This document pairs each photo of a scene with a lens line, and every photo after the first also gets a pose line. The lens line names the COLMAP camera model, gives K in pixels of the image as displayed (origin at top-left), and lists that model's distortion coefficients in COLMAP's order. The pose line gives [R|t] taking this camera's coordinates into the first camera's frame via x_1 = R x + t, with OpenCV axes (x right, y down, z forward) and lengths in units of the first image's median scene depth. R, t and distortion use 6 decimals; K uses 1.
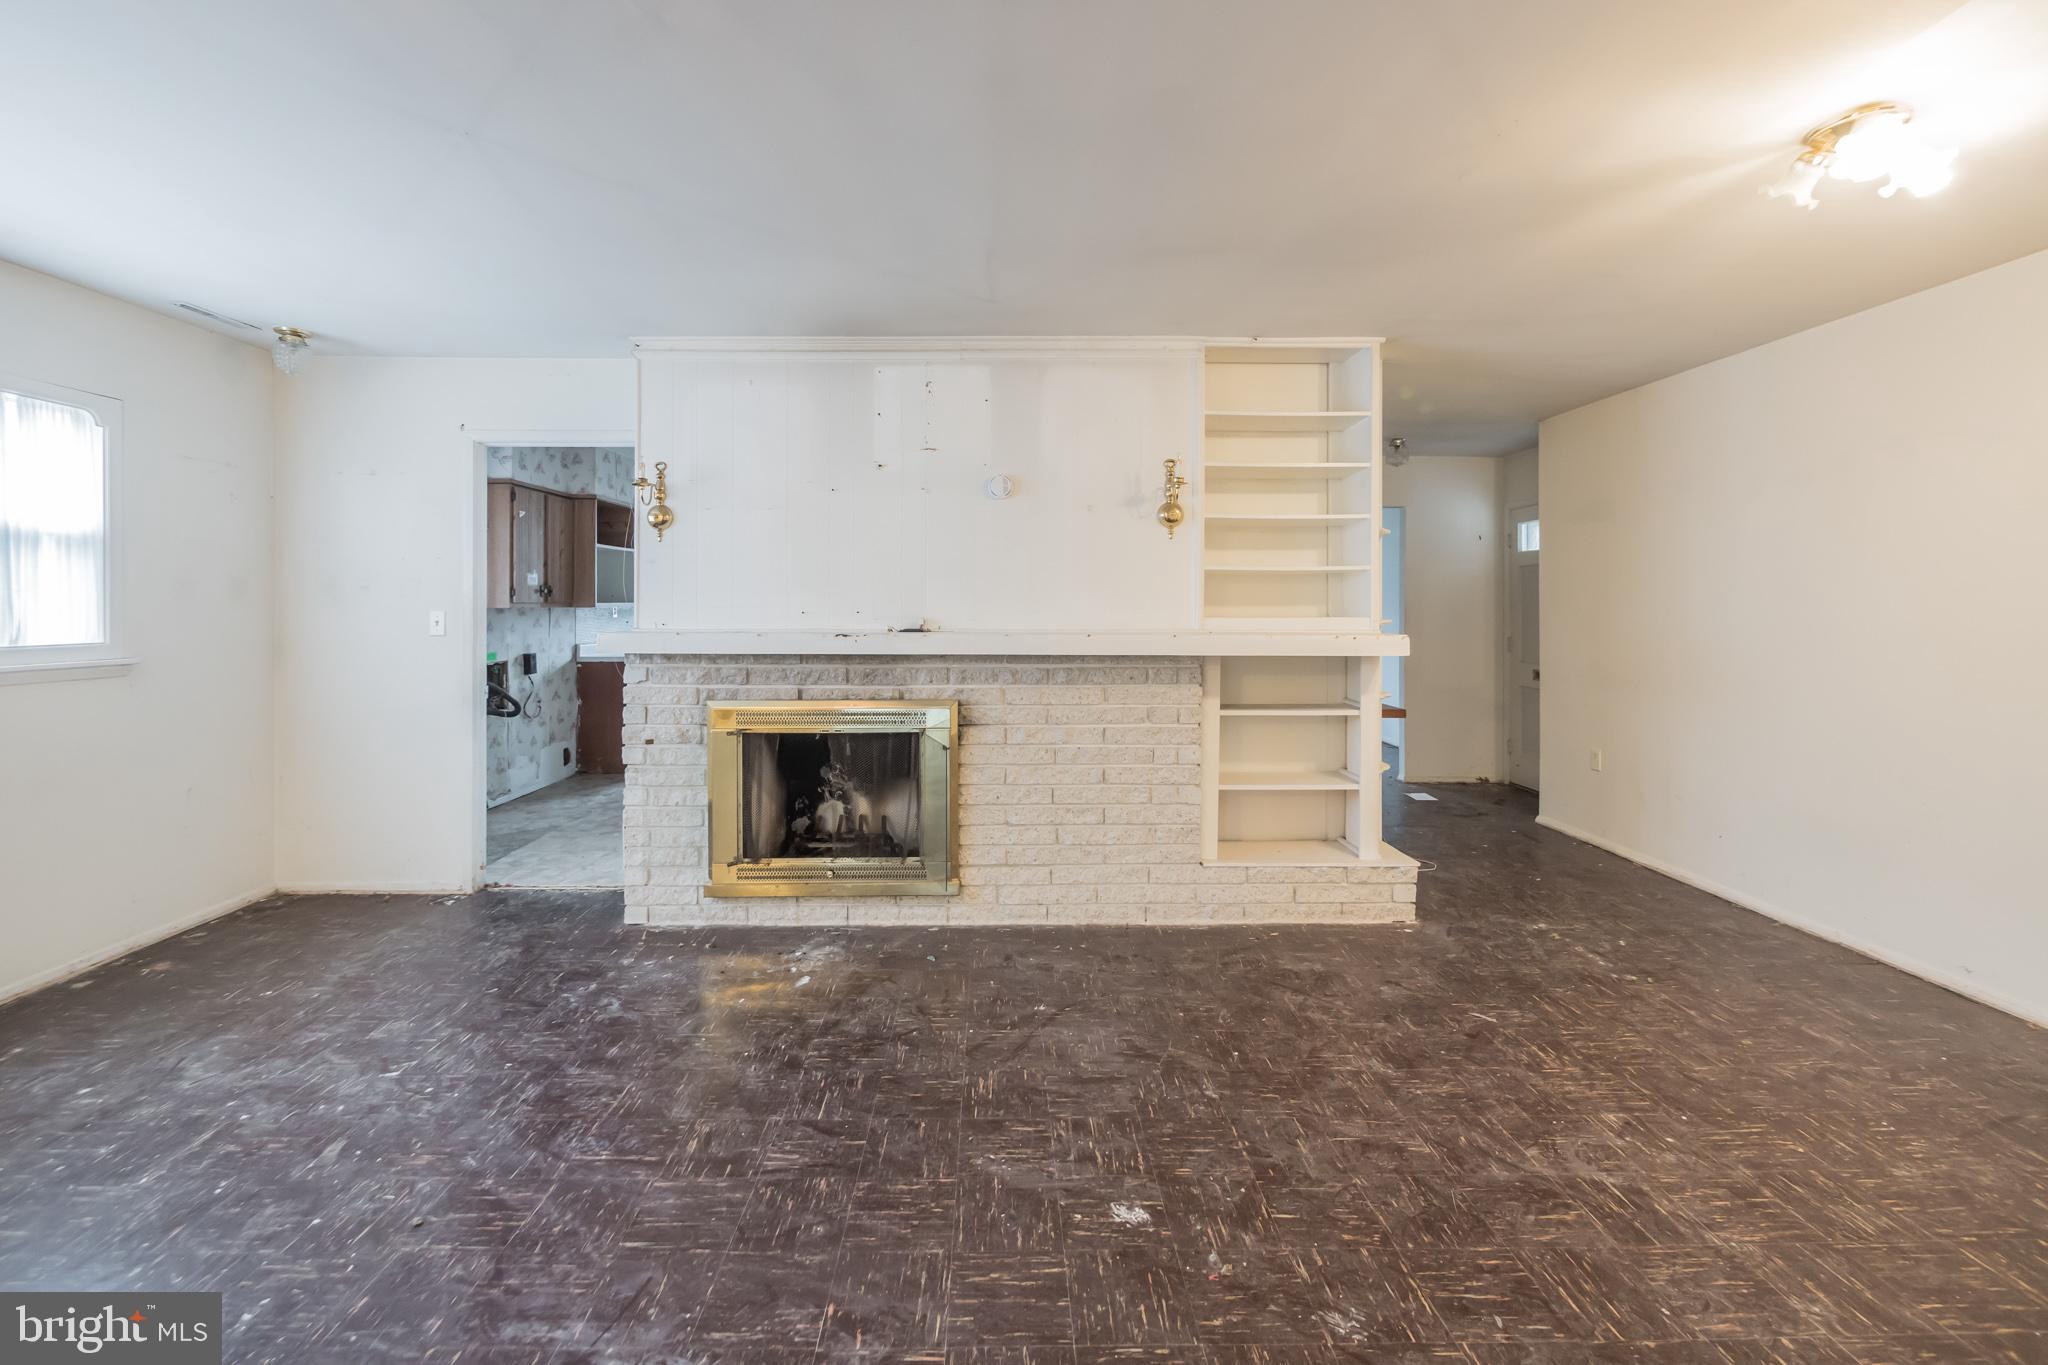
lens RADIAL K [[888.6, 0, 981.2], [0, 888.6, 603.9], [0, 0, 1]] dist [-0.007910, 0.001600]
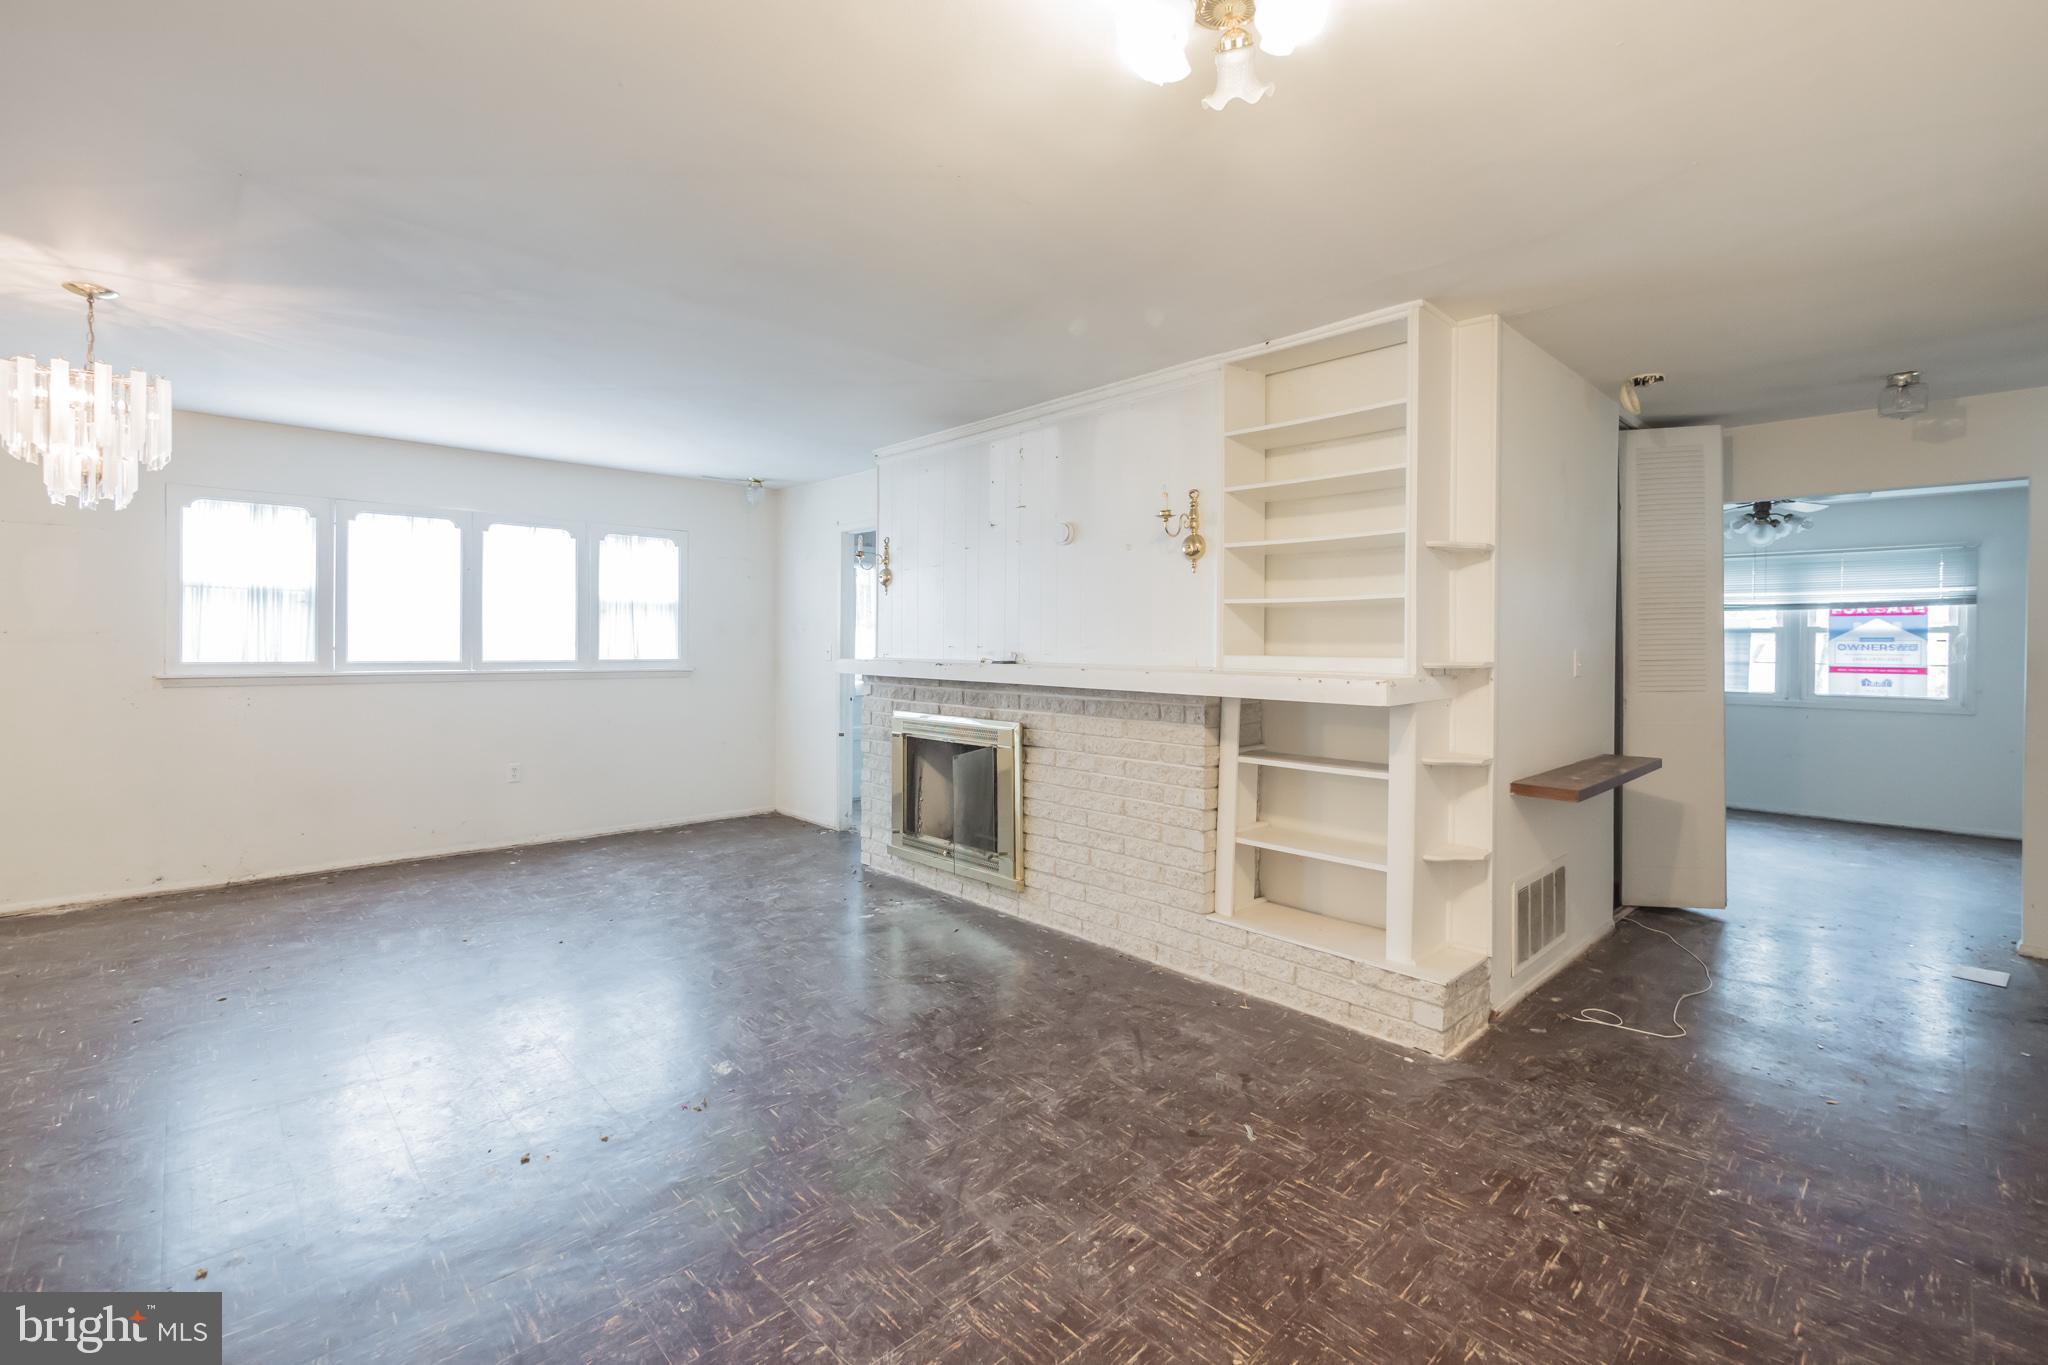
lens RADIAL K [[888.6, 0, 991.7], [0, 888.6, 648.7], [0, 0, 1]] dist [-0.007910, 0.001600]
pose [[0.662851, 0.008479, -0.748703, 0.805573], [-0.006866, 0.999963, 0.005246, 0.005541], [0.748720, 0.001663, 0.662885, 0.204934]]
